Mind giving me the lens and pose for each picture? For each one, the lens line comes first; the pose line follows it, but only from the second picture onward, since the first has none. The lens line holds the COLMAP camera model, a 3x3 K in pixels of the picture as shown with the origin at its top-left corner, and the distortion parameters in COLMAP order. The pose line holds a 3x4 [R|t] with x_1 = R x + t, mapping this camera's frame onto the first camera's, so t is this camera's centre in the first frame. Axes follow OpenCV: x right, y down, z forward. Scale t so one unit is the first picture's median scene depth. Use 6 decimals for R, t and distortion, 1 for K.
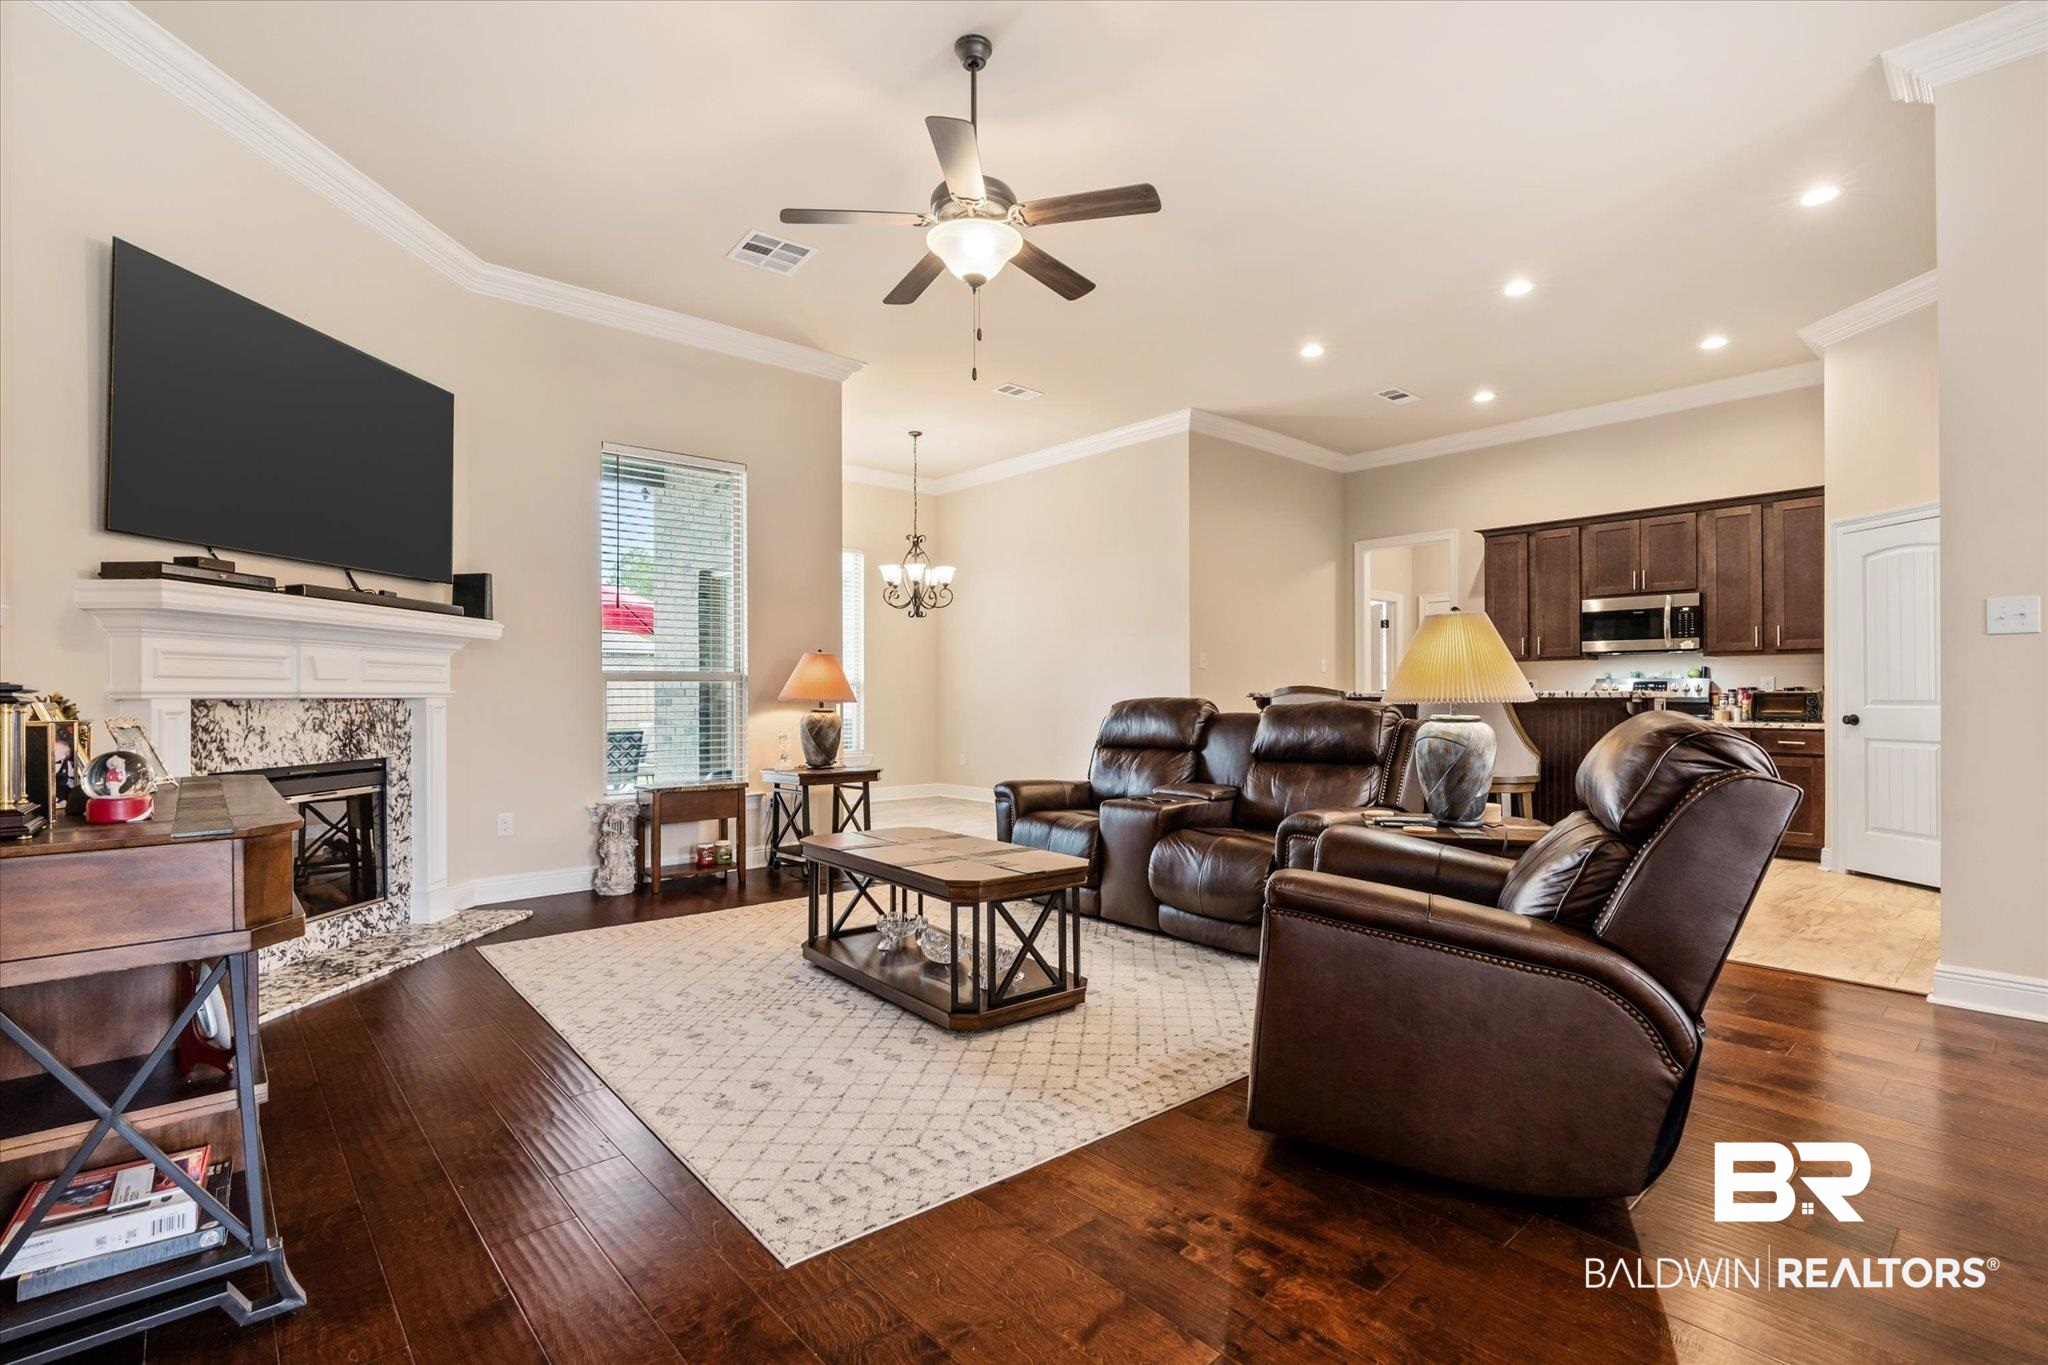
lens RADIAL K [[938.4, 0, 1035.2], [0, 938.4, 691.4], [0, 0, 1]] dist [-0.001585, -0.000094]
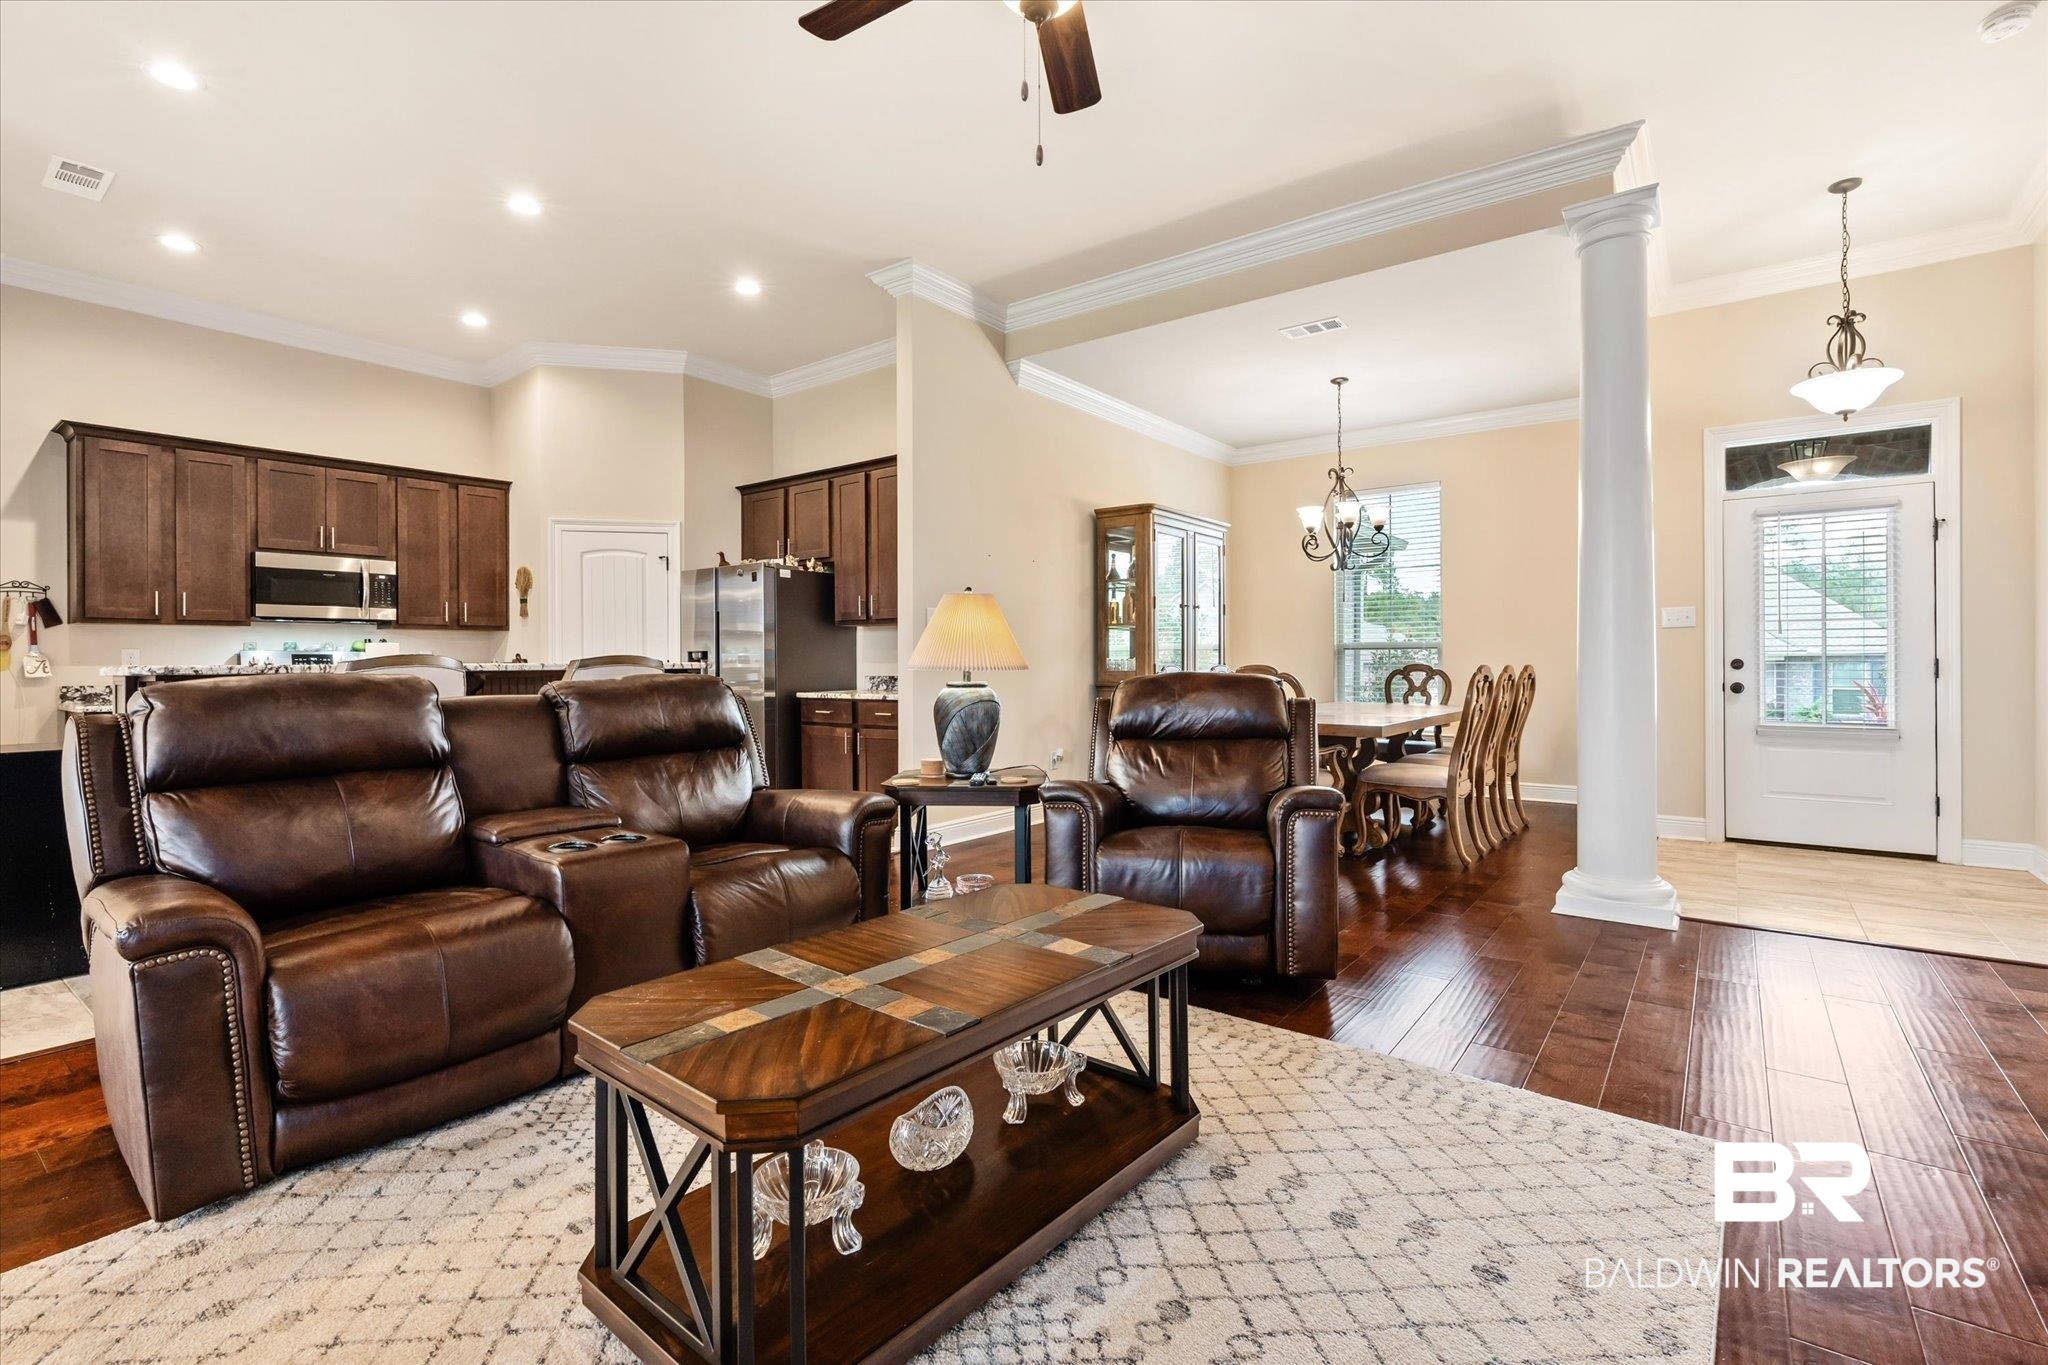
lens RADIAL K [[921.3, 0, 1018.2], [0, 921.3, 675.3], [0, 0, 1]] dist [-0.012239, -0.000568]
pose [[-0.171547, -0.011012, 0.985114, -0.320396], [0.004379, 0.999919, 0.011940, 0.002052], [-0.985166, 0.006362, -0.171485, 0.538437]]
